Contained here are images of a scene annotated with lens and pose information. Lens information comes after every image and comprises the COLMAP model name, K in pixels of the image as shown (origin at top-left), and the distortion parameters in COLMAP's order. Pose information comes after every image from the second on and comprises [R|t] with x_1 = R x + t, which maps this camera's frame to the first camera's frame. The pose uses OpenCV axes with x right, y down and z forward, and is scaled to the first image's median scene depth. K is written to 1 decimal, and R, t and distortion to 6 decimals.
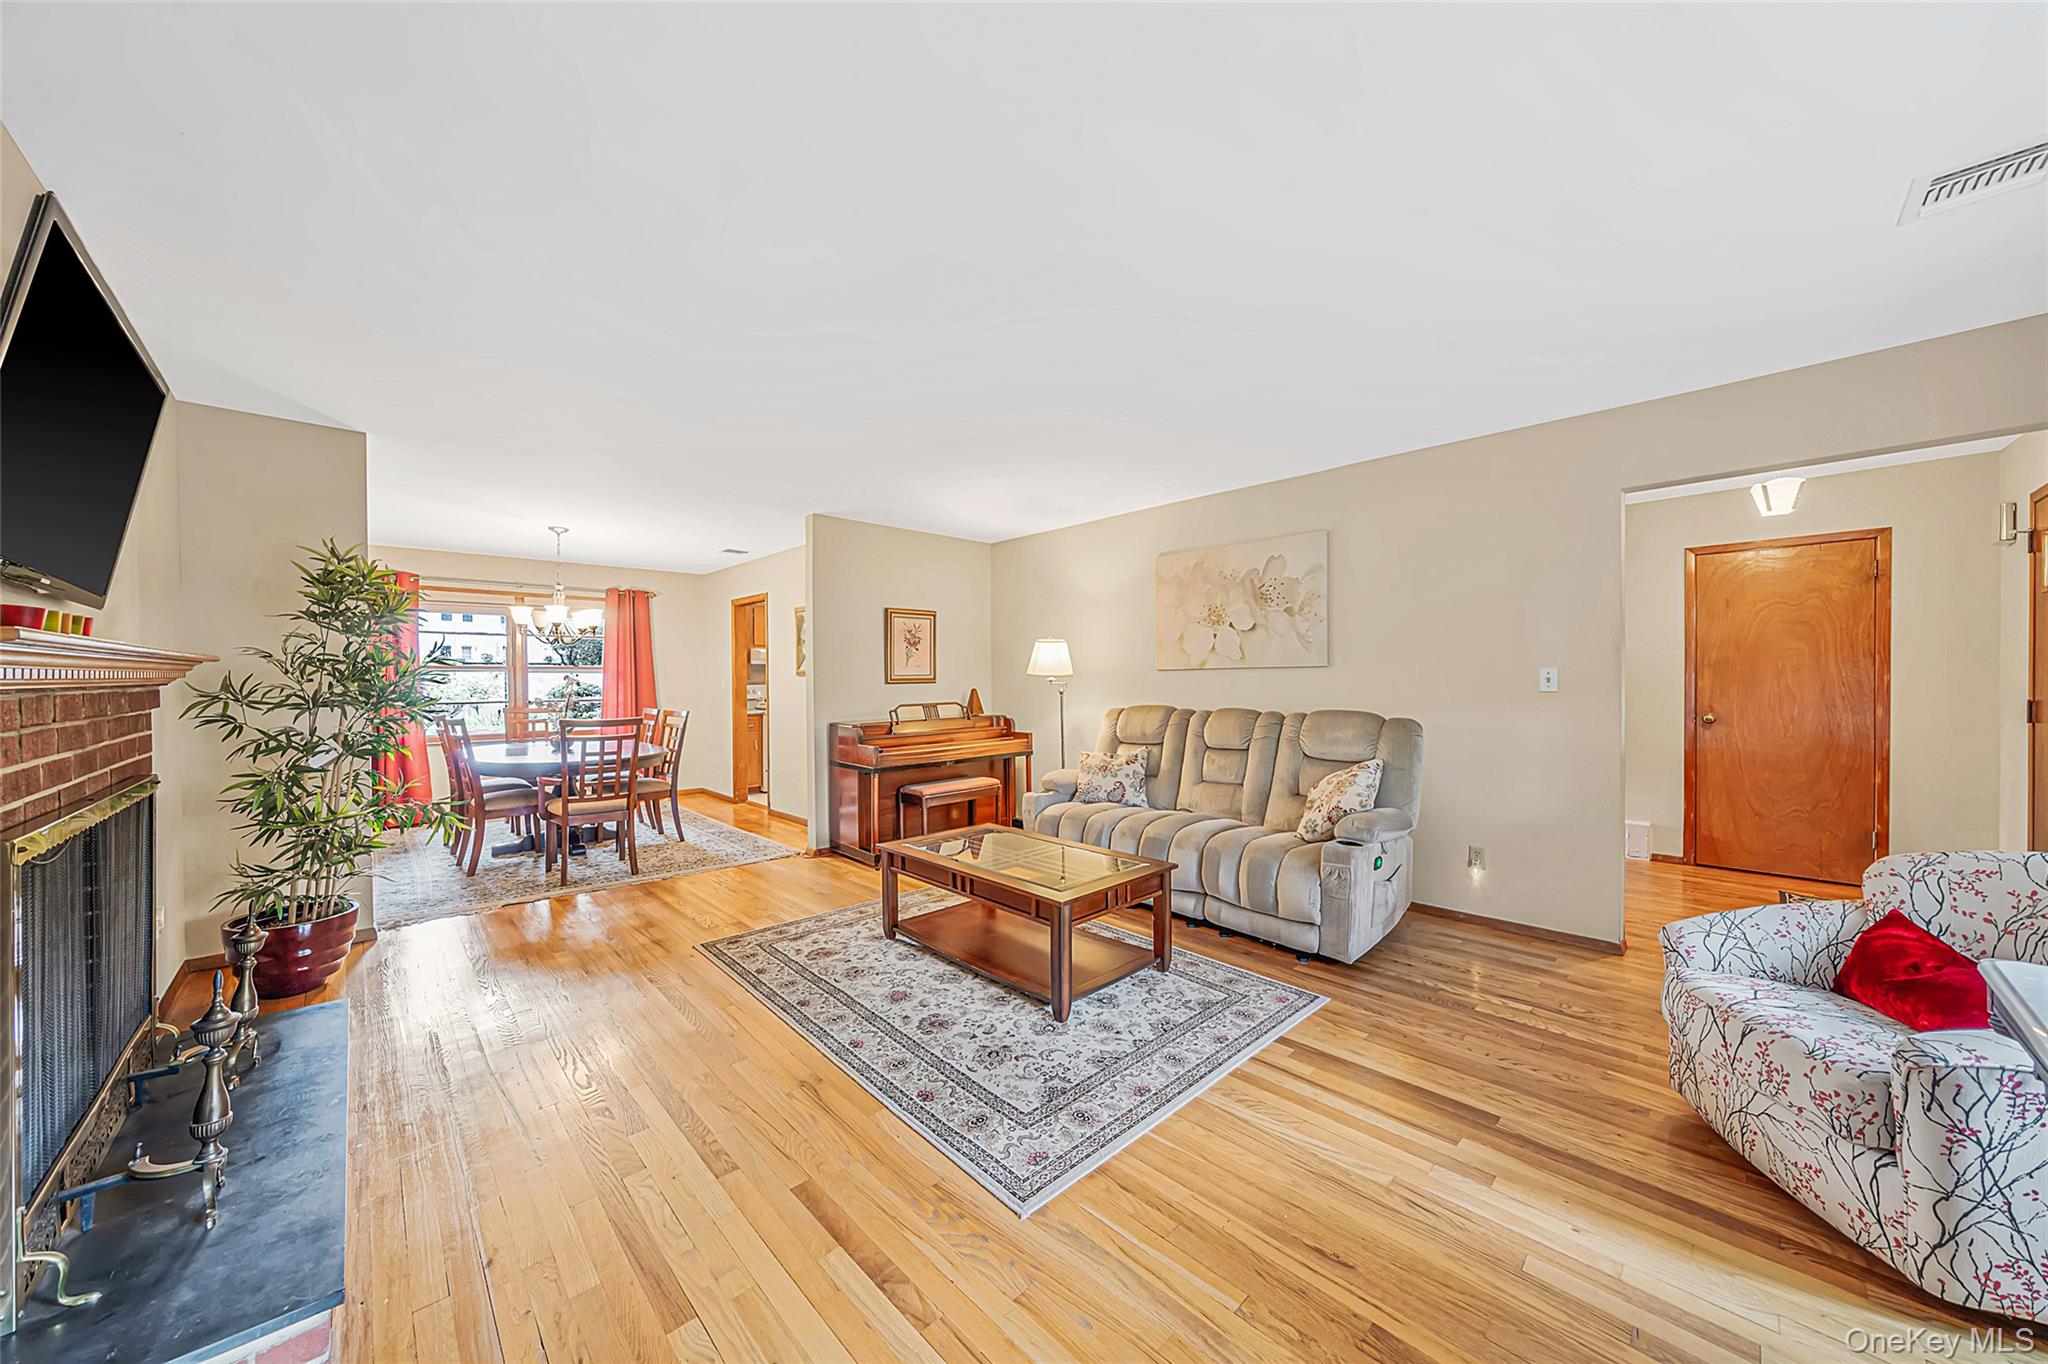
lens RADIAL K [[706.3, 0, 1018.7], [0, 706.3, 681.8], [0, 0, 1]] dist [-0.006044, -0.000201]
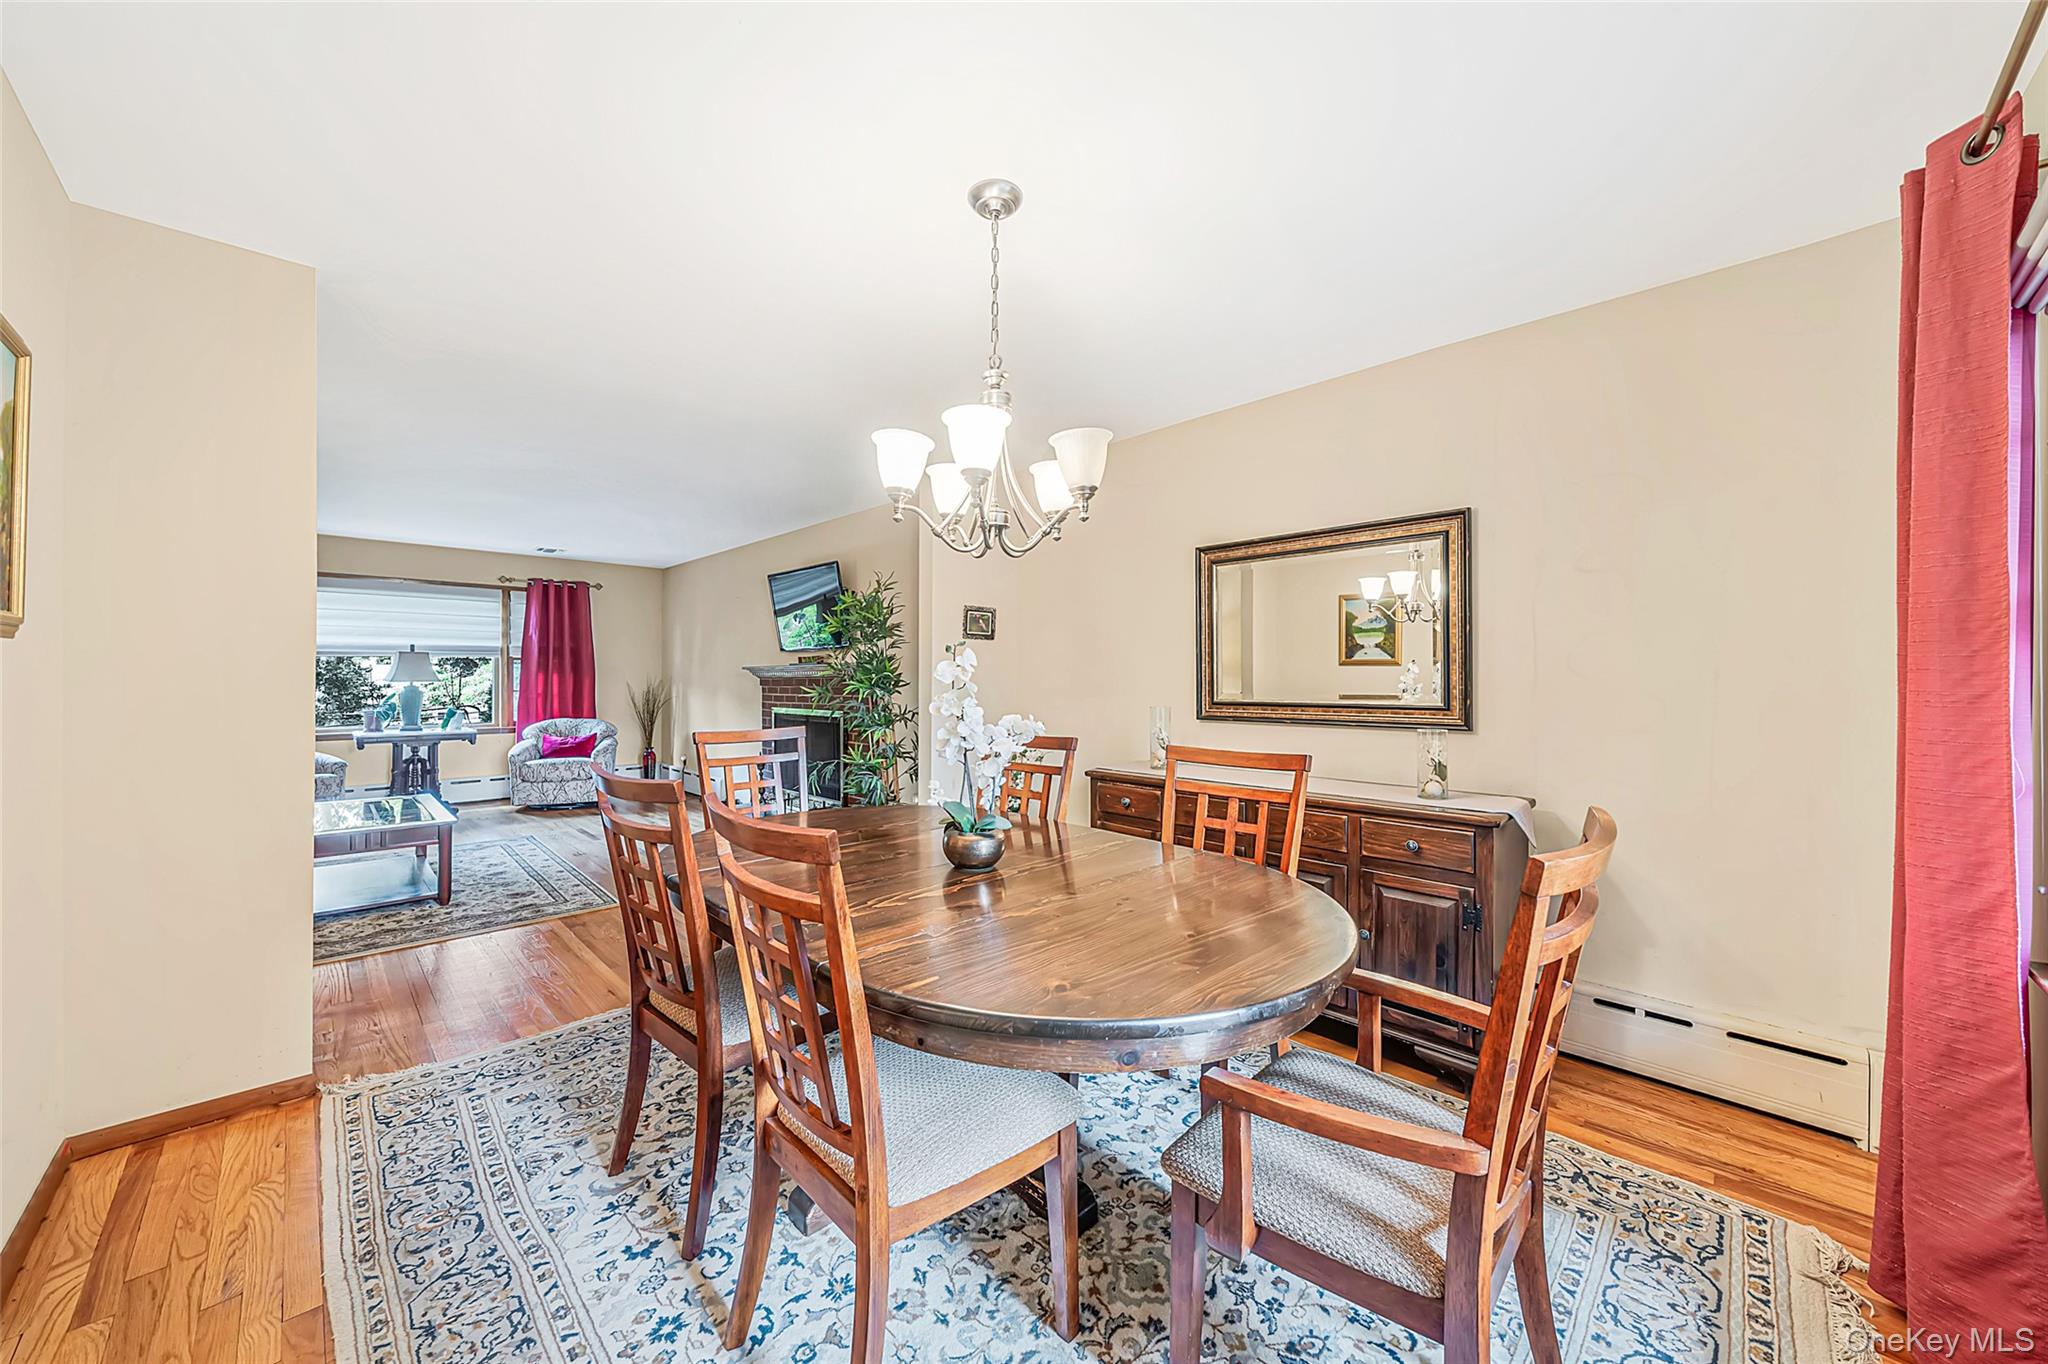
lens RADIAL K [[706.3, 0, 1000.6], [0, 706.3, 684.3], [0, 0, 1]] dist [-0.006044, -0.000201]
pose [[-0.999869, 0.000117, -0.016202, -1.061325], [-0.000025, 0.999961, 0.008799, 0.005509], [0.016202, 0.008799, -0.999830, 2.161202]]
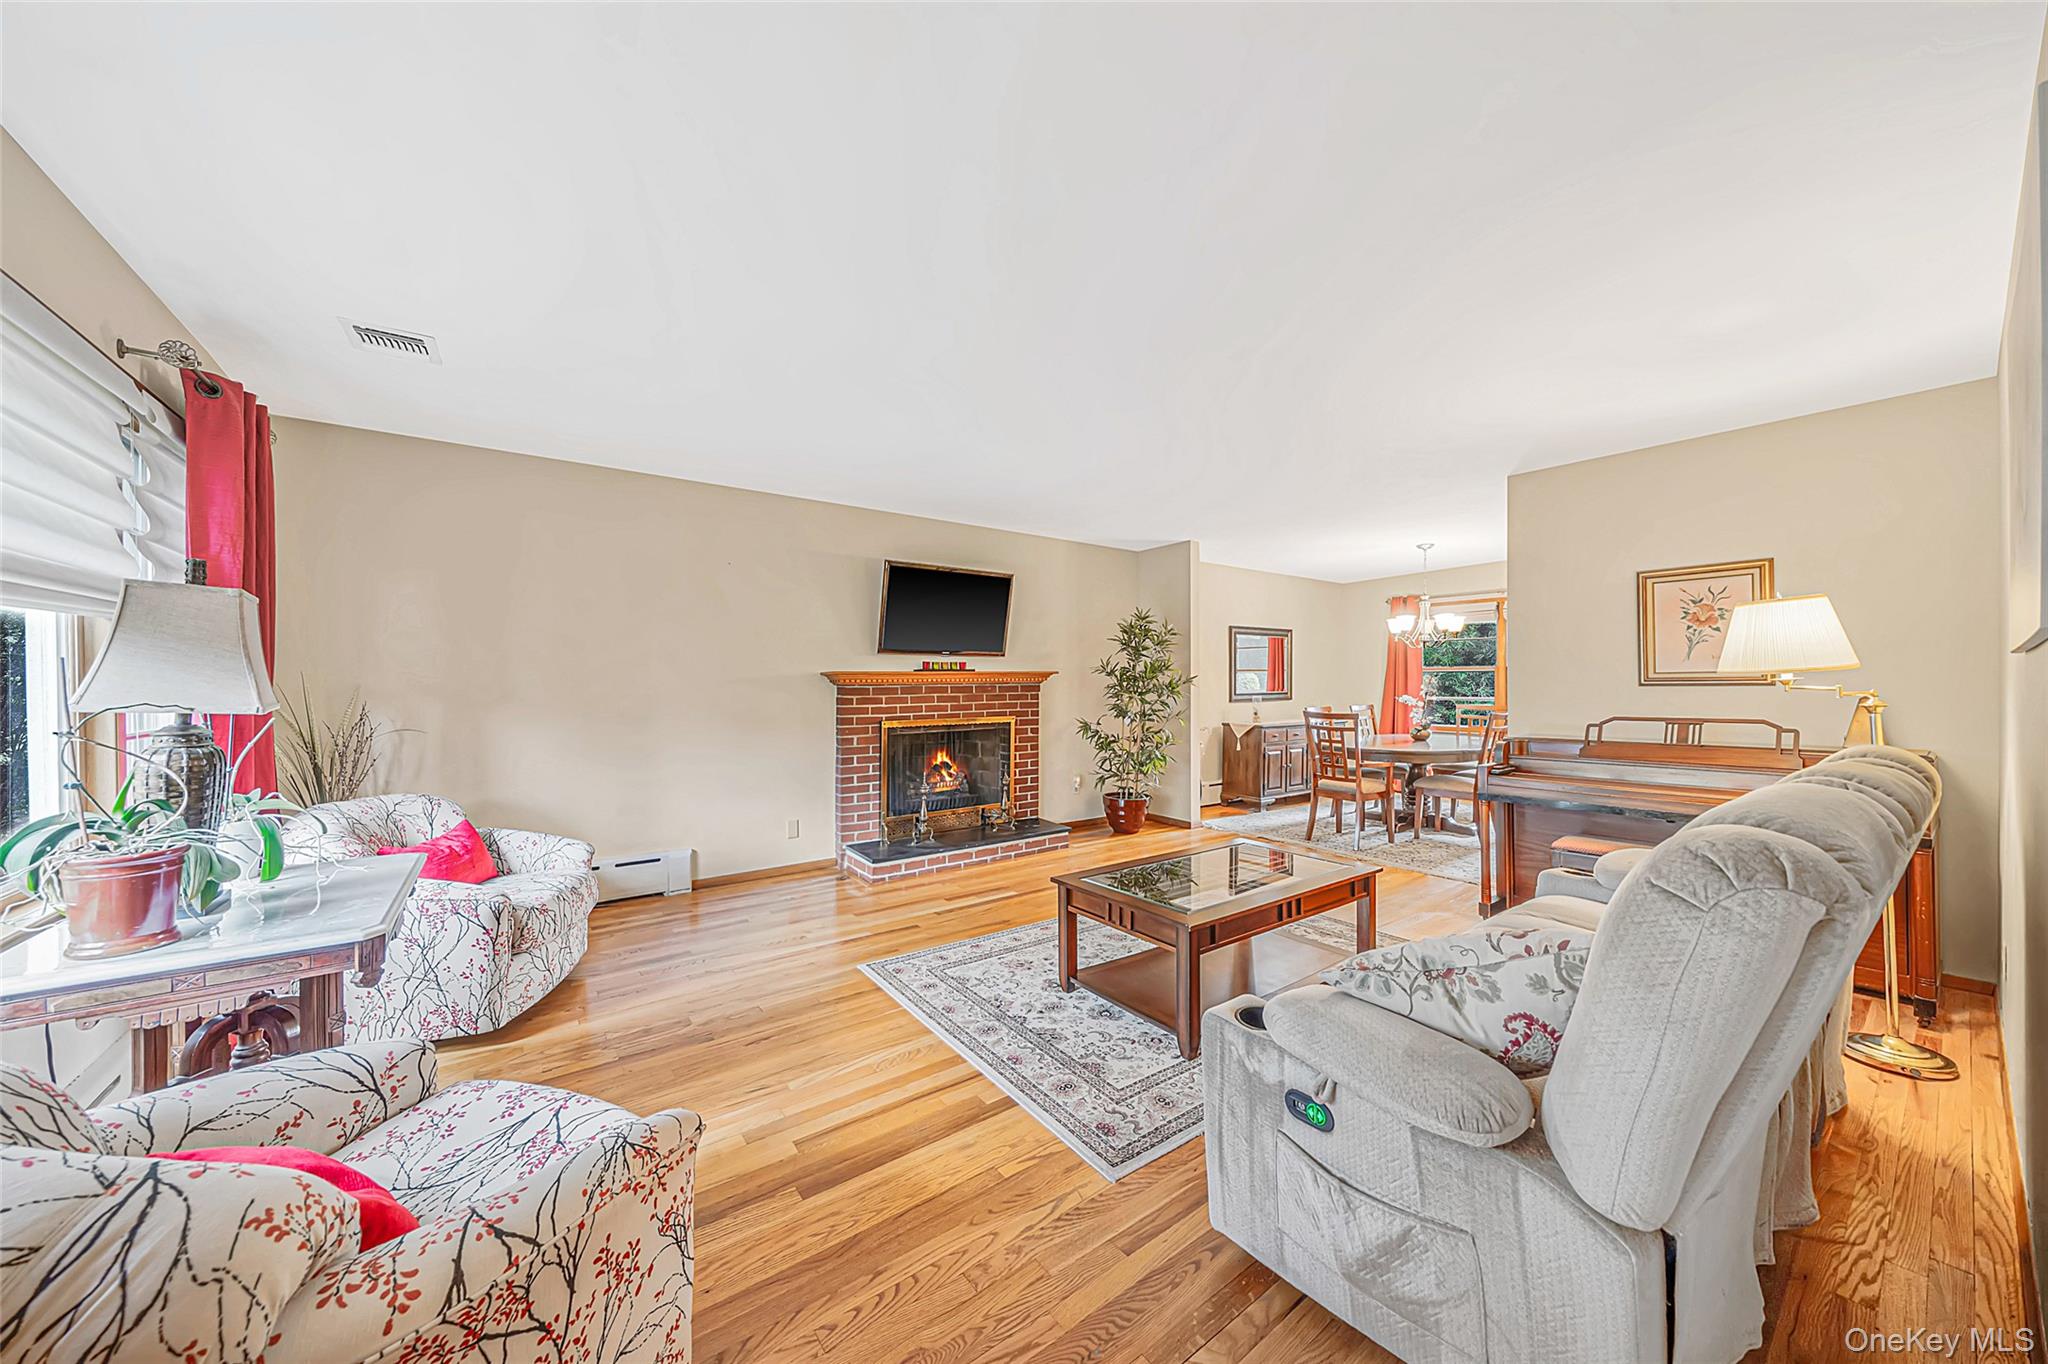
lens RADIAL K [[706.3, 0, 1014.2], [0, 706.3, 677.5], [0, 0, 1]] dist [-0.006044, -0.000201]
pose [[-0.140849, -0.003106, -0.990026, 0.909540], [0.001654, 0.999993, -0.003373, -0.005698], [0.990030, -0.002112, -0.140843, 0.835966]]
